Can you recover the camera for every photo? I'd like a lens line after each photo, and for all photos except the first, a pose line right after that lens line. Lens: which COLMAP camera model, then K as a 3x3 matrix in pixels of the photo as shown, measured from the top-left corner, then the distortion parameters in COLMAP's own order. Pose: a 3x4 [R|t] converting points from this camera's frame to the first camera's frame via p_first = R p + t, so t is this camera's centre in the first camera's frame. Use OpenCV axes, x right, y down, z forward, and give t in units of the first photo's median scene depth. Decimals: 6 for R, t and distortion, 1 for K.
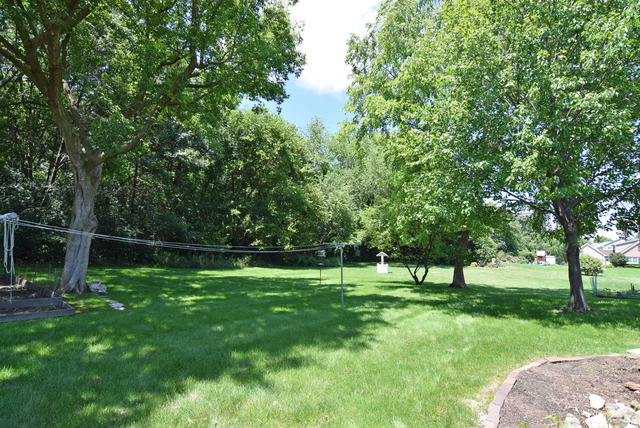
lens RADIAL K [[287.6, 0, 320.0], [0, 287.6, 214.0], [0, 0, 1]] dist [0.000412, 0.000003]
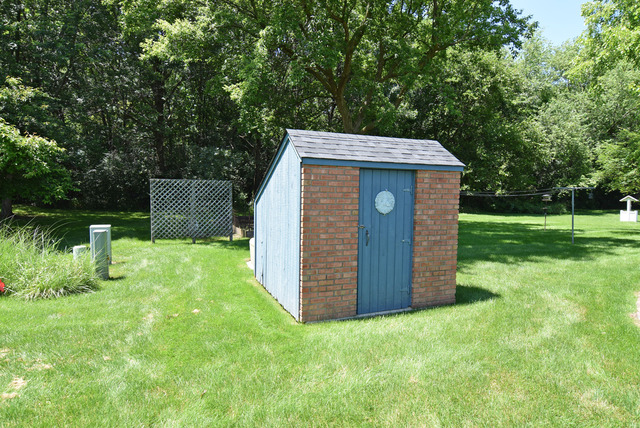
lens RADIAL K [[361.1, 0, 320.0], [0, 361.1, 214.0], [0, 0, 1]] dist [-0.004420, -0.002283]
pose [[0.864997, 0.011631, -0.501642, -0.027334], [0.075063, 0.985483, 0.152282, -0.037052], [0.496130, -0.169378, 0.851567, -0.300509]]
